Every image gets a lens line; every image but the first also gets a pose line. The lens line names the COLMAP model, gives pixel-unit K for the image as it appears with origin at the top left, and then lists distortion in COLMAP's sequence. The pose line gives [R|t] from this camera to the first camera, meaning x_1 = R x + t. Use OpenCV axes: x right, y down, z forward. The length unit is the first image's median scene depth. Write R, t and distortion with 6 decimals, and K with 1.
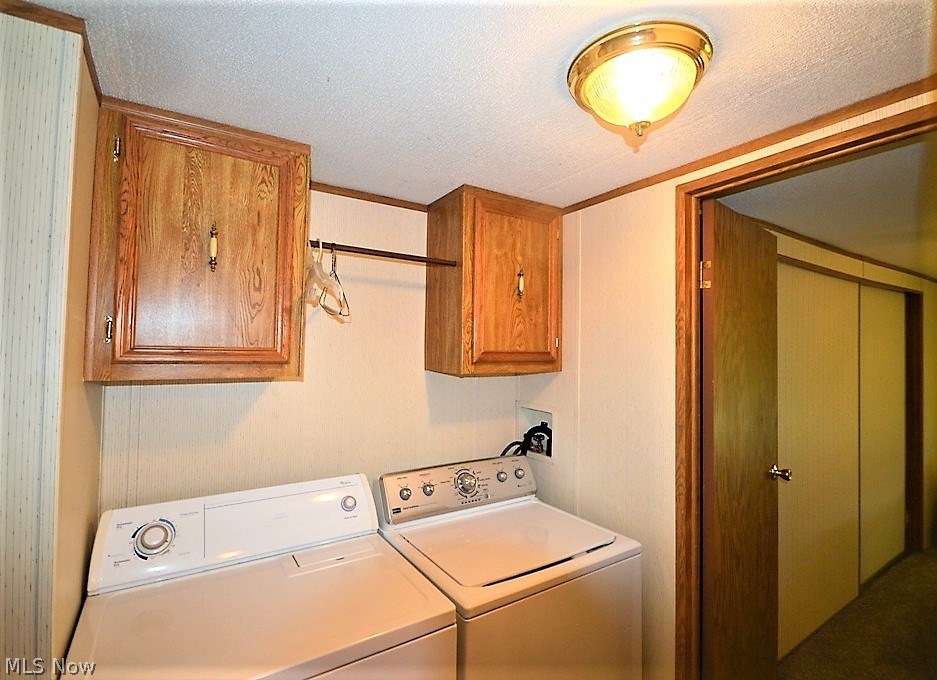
lens RADIAL K [[448.7, 0, 469.2], [0, 448.7, 339.6], [0, 0, 1]] dist [-0.001797, 0.000031]
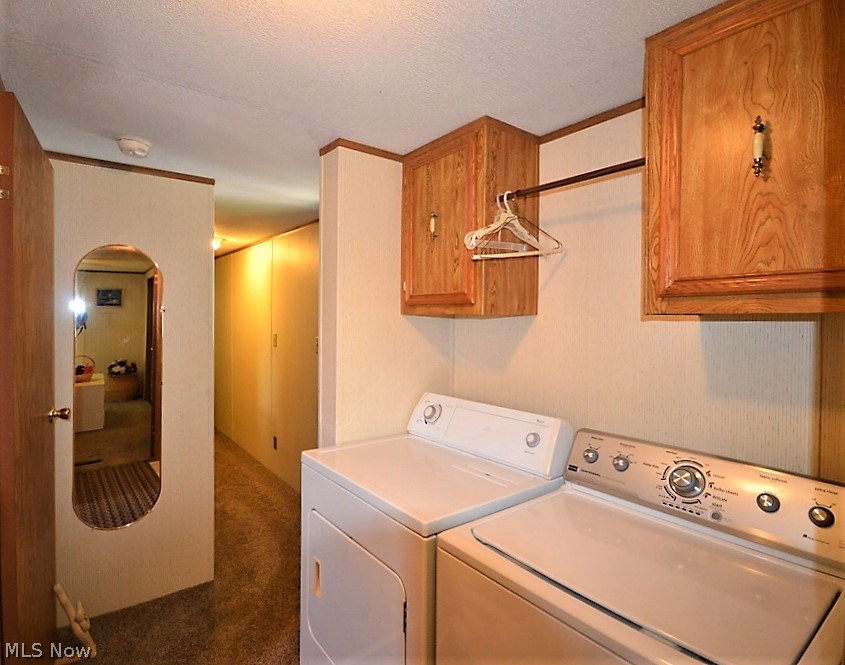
lens RADIAL K [[463.7, 0, 422.7], [0, 463.7, 327.5], [0, 0, 1]] dist [0.002184, 0.000027]
pose [[0.082608, 0.003466, -0.996576, 0.673182], [0.017713, 0.999831, 0.004946, 0.087246], [0.996425, -0.018061, 0.082532, 0.587959]]
